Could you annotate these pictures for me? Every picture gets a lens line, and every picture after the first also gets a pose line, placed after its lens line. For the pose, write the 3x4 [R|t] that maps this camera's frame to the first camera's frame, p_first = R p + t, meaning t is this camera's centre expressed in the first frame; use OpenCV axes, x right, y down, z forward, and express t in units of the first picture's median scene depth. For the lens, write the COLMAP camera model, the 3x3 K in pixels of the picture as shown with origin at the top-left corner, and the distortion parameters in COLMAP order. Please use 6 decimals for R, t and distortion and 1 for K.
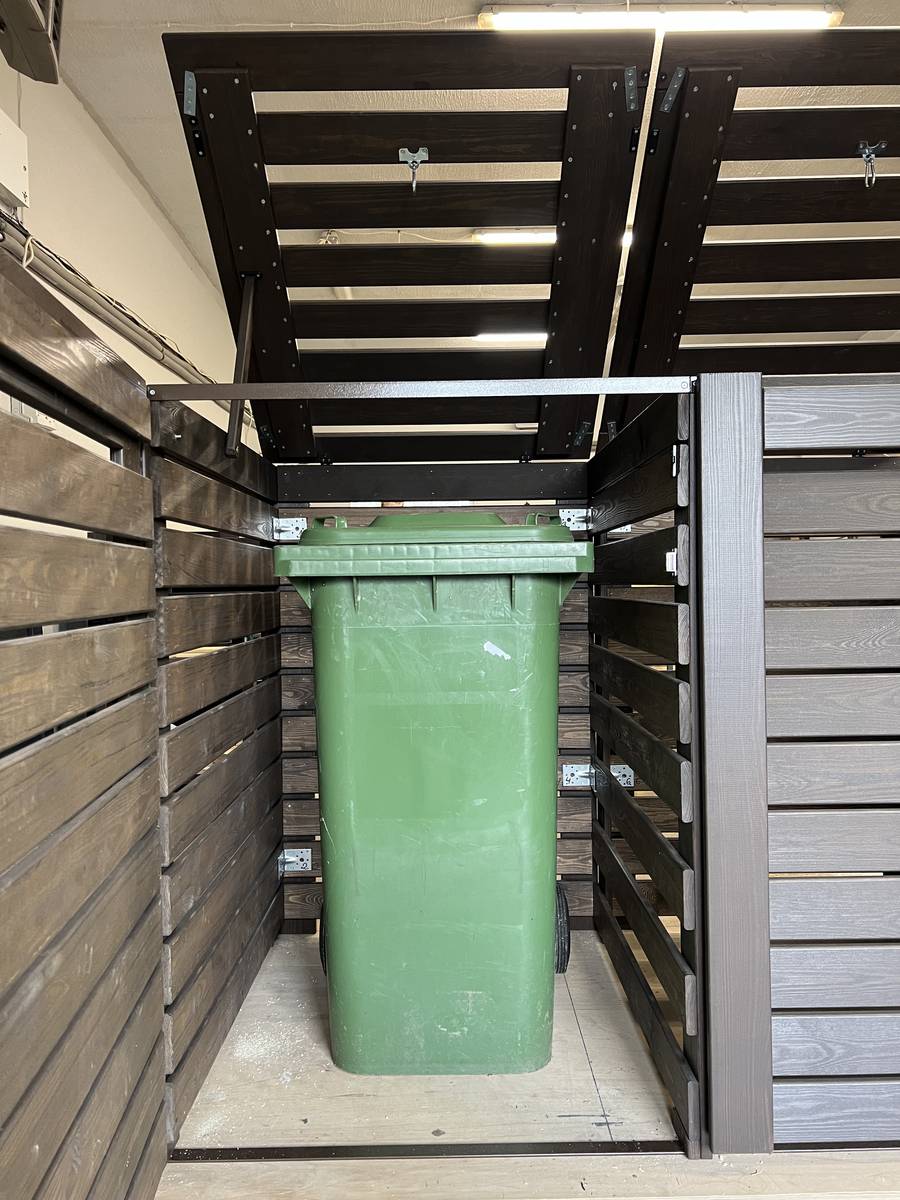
lens RADIAL K [[881.4, 0, 455.6], [0, 881.4, 600.9], [0, 0, 1]] dist [0.046992, -0.045608]
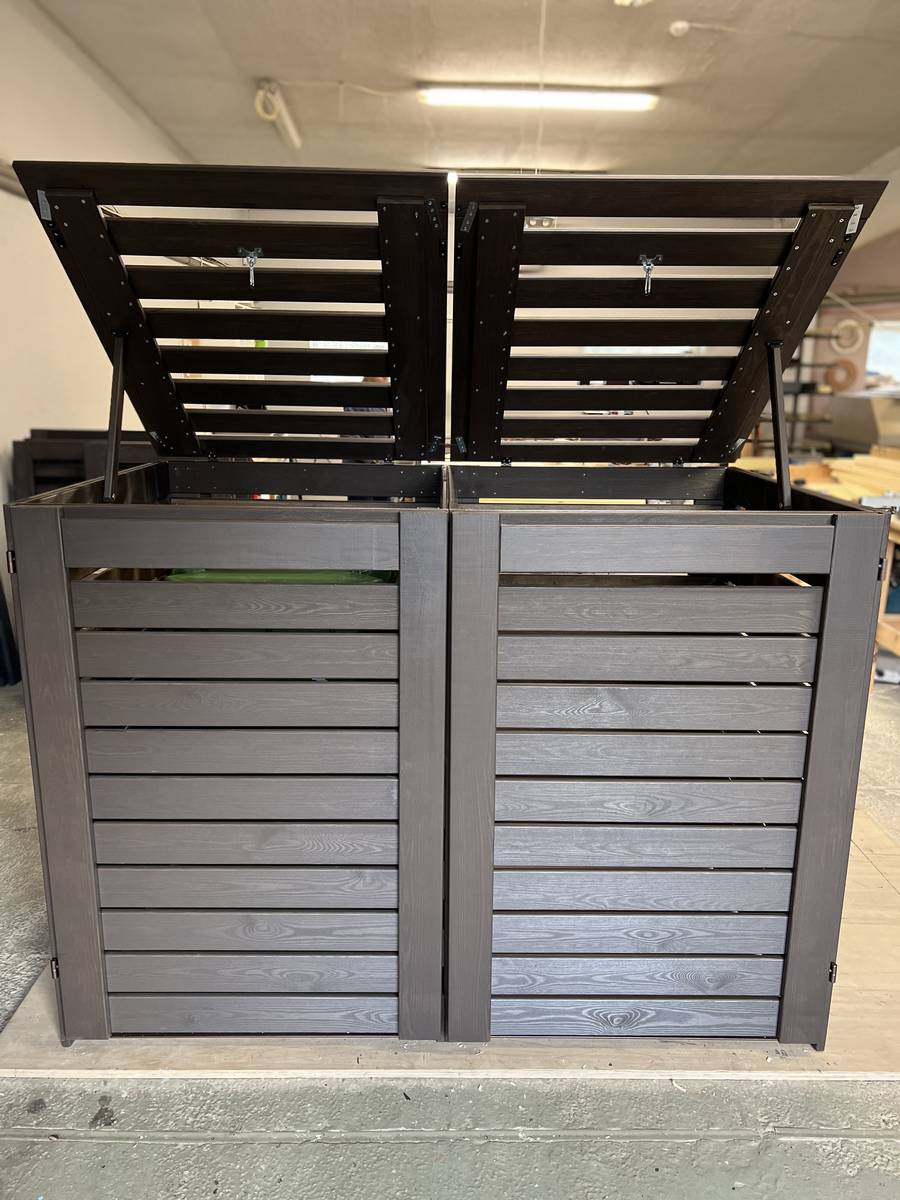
lens RADIAL K [[893.7, 0, 449.8], [0, 893.7, 605.6], [0, 0, 1]] dist [0.048688, -0.047165]
pose [[0.999655, 0.023923, 0.010855, 0.254252], [-0.025740, 0.974554, 0.222670, -0.401057], [-0.005252, -0.222873, 0.974833, -0.277632]]
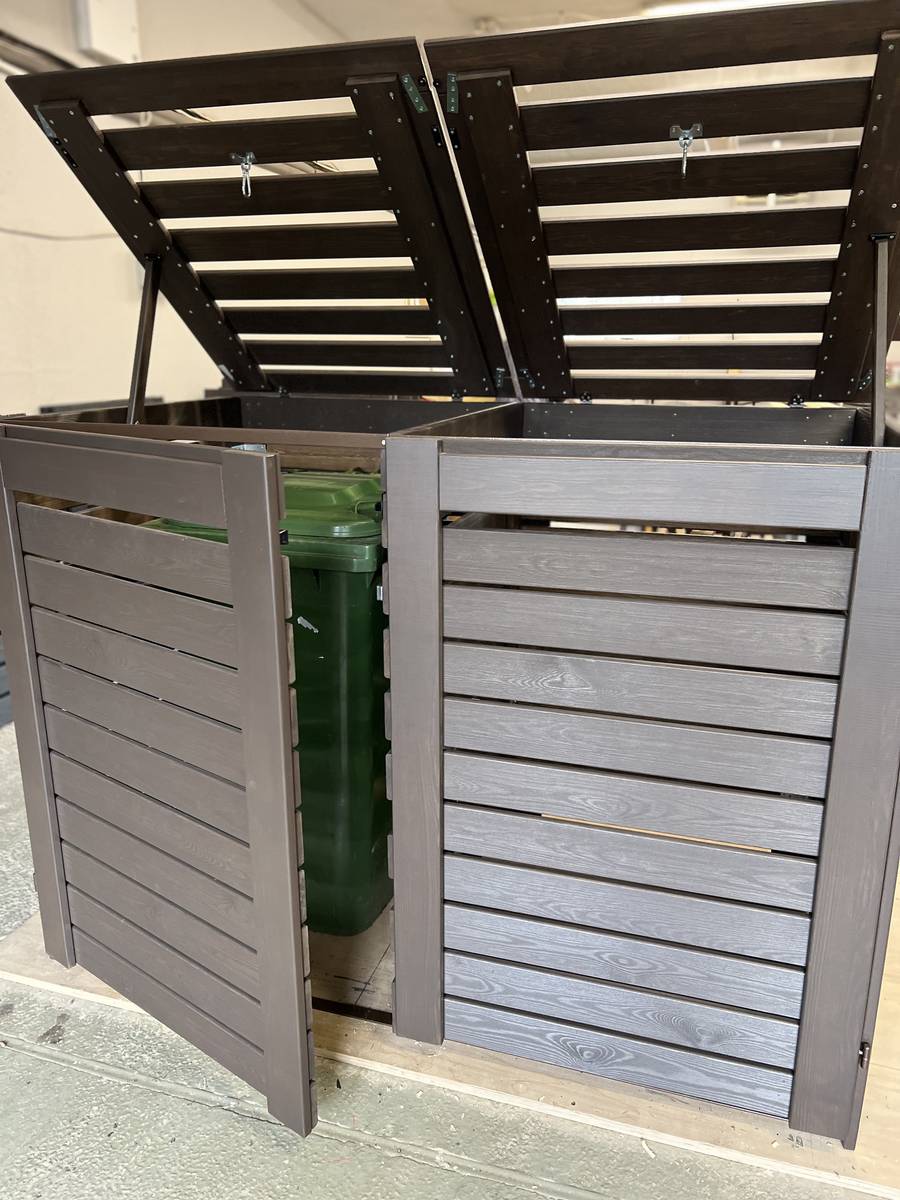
lens RADIAL K [[895.1, 0, 450.0], [0, 895.1, 600.0], [0, 0, 1]] dist [0.055331, -0.057687]
pose [[0.953161, 0.096964, -0.286499, 0.673790], [-0.021489, 0.966537, 0.255626, -0.339068], [0.301698, -0.237496, 0.923349, -0.054089]]
